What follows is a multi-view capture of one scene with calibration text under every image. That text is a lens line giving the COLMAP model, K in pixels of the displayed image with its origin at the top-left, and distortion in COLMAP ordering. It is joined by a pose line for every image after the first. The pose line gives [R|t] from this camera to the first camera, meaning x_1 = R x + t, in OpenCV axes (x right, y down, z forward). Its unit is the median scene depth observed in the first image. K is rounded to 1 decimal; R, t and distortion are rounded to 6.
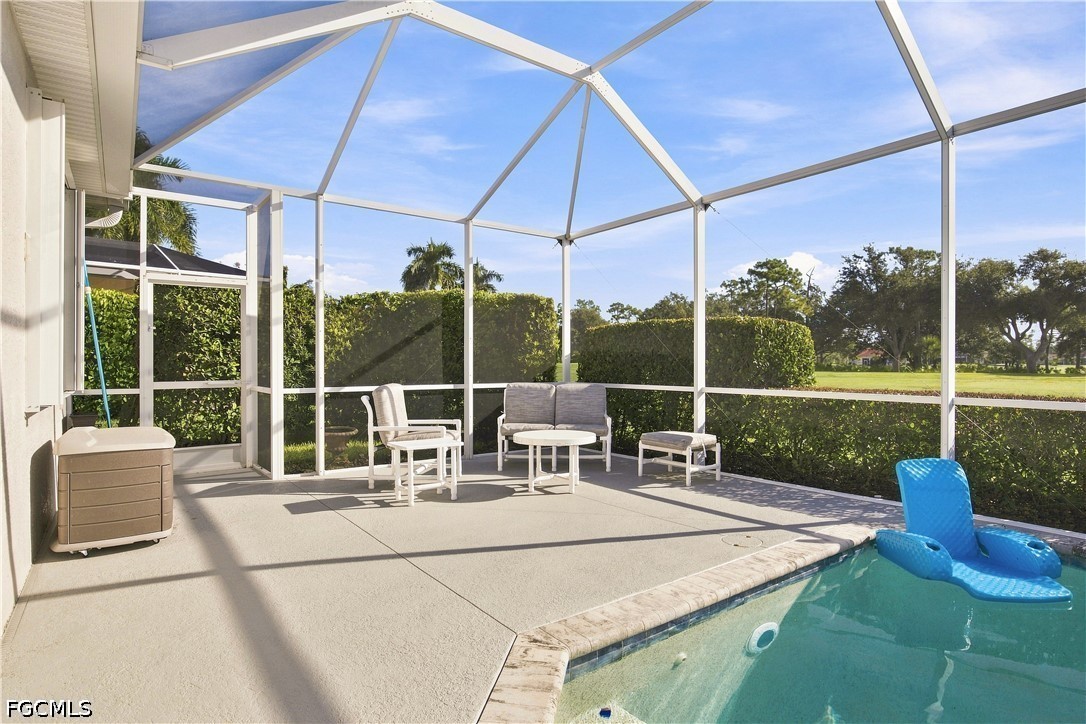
lens RADIAL K [[585.7, 0, 531.8], [0, 585.7, 365.4], [0, 0, 1]] dist [-0.008149, 0.000277]
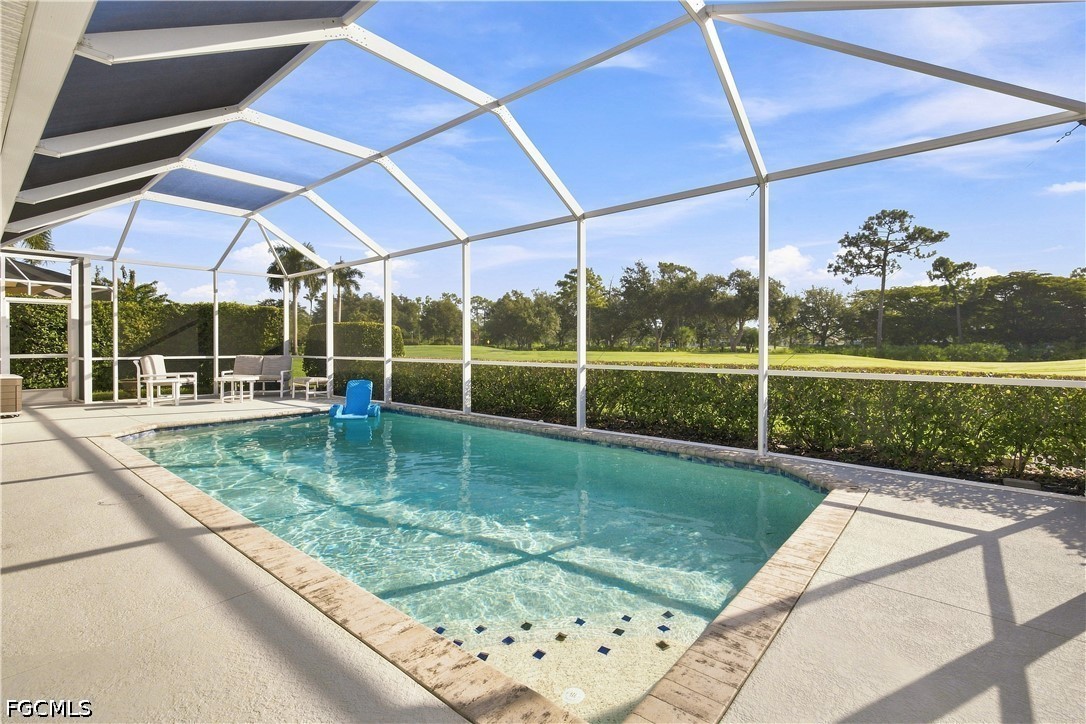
lens RADIAL K [[492.7, 0, 536.1], [0, 492.7, 348.2], [0, 0, 1]] dist [-0.002369, 0.002112]
pose [[0.969423, -0.000721, 0.245393, 0.548606], [0.000347, 0.999999, 0.001567, 0.005346], [-0.245394, -0.001433, 0.969422, -0.863709]]
